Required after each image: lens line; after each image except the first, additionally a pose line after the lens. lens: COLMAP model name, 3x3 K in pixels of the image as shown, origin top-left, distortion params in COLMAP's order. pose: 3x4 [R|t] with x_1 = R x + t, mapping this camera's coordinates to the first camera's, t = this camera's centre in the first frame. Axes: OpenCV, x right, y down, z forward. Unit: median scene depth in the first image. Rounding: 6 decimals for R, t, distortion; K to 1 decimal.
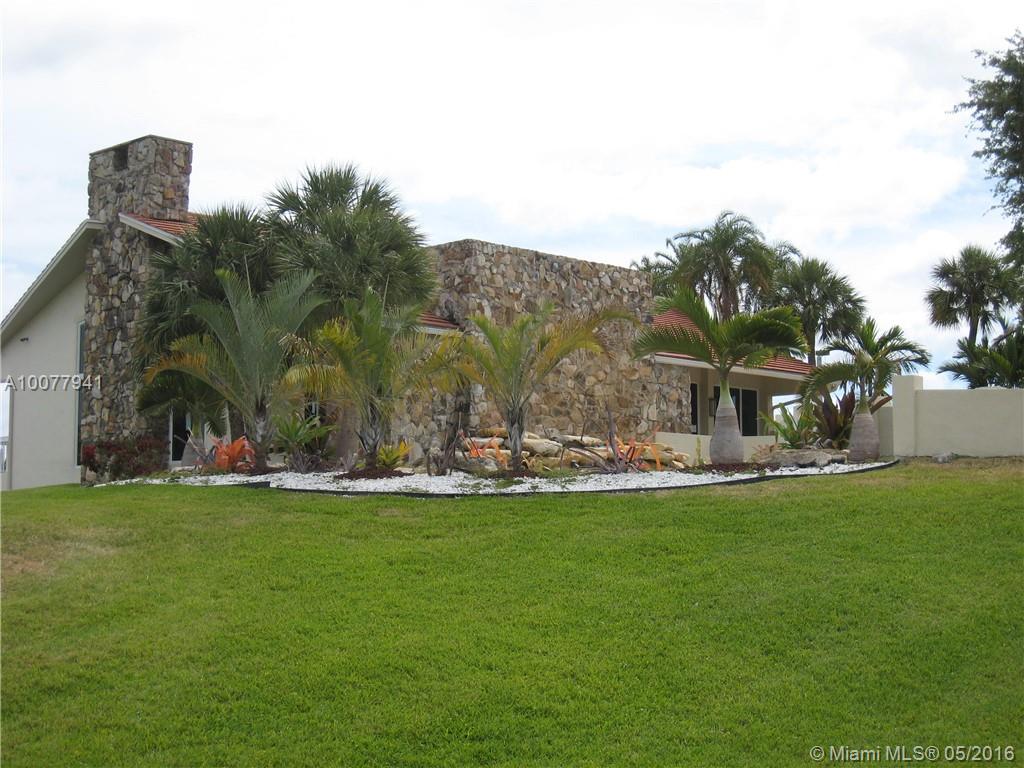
lens RADIAL K [[1647.0, 0, 512.0], [0, 1647.0, 384.0], [0, 0, 1]] dist [-0.185795, -0.040637]
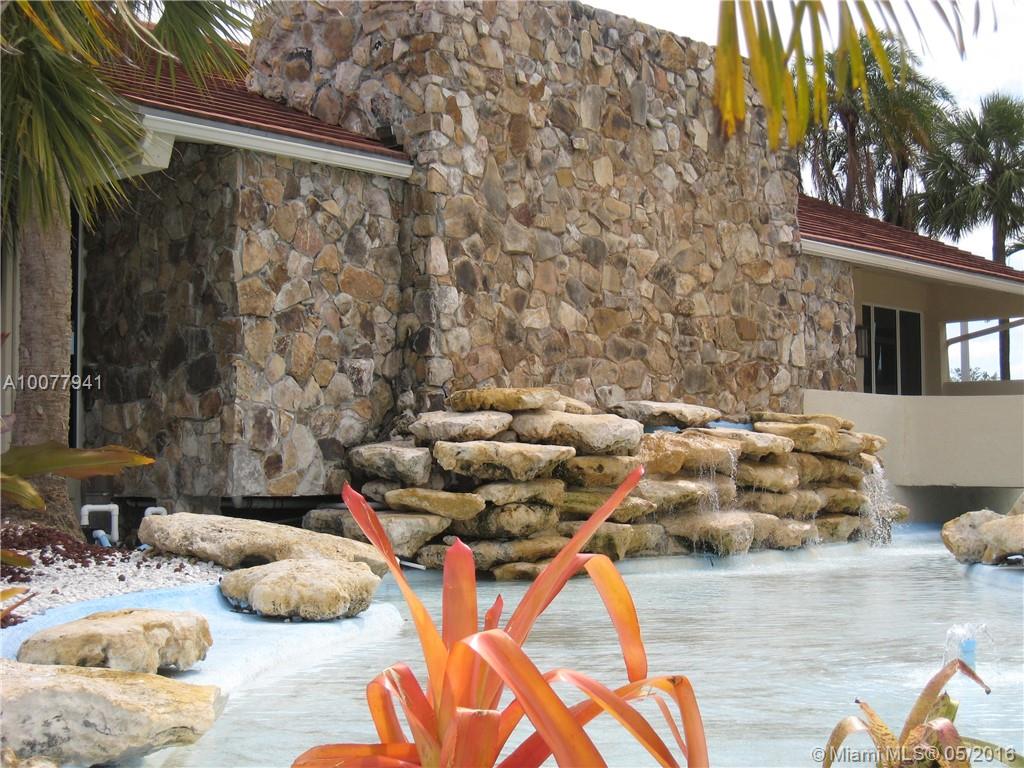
lens RADIAL K [[1647.0, 0, 512.0], [0, 1647.0, 384.0], [0, 0, 1]] dist [-0.185795, -0.040637]
pose [[0.999712, -0.005698, 0.023323, -0.013538], [0.004860, 0.999346, 0.035838, 0.009947], [-0.023512, -0.035714, 0.999085, 0.545452]]
